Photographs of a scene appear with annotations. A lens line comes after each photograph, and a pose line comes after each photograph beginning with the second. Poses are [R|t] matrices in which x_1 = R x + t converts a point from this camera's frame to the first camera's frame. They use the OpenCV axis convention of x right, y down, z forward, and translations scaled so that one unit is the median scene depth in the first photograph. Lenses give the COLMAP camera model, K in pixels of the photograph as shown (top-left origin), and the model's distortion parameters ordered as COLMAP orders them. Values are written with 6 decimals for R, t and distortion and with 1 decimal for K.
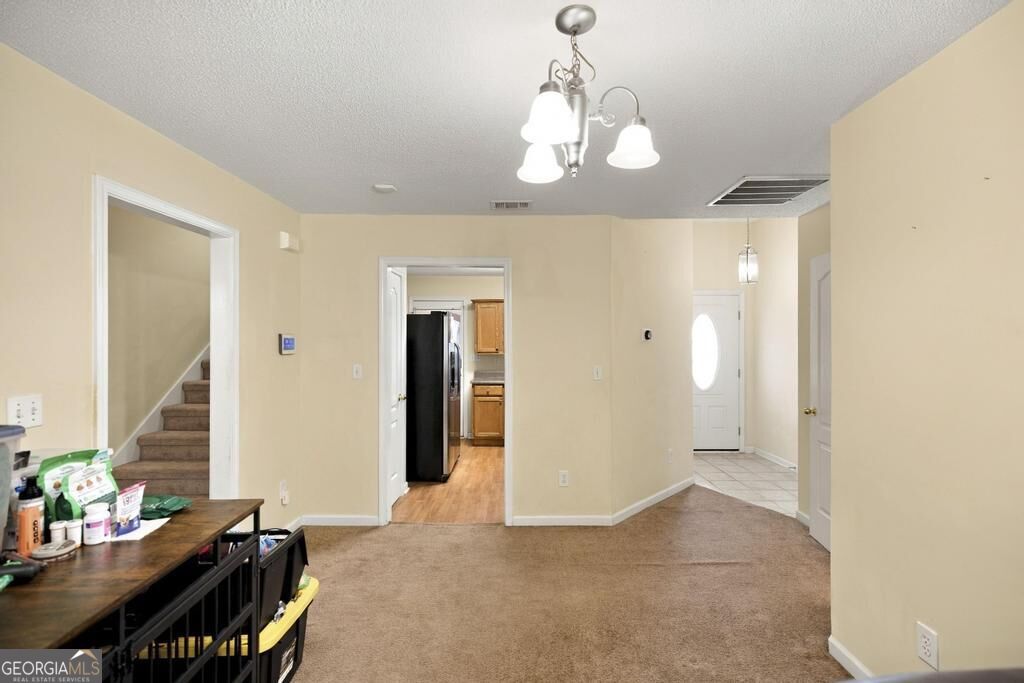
lens RADIAL K [[453.4, 0, 507.2], [0, 453.4, 337.8], [0, 0, 1]] dist [0.004325, 0.000109]
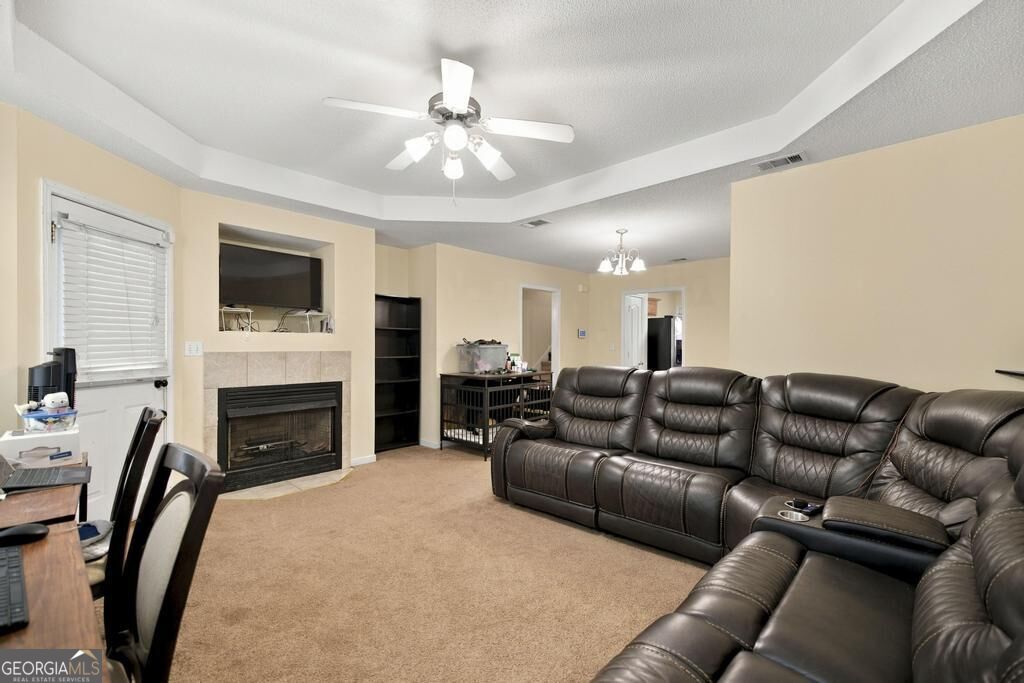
lens RADIAL K [[438.6, 0, 516.4], [0, 438.6, 345.0], [0, 0, 1]] dist [0.002182, -0.000064]
pose [[0.733230, 0.002499, -0.679976, 0.787167], [0.000172, 0.999993, 0.003860, 0.064153], [0.679981, -0.002947, 0.733224, -0.854014]]
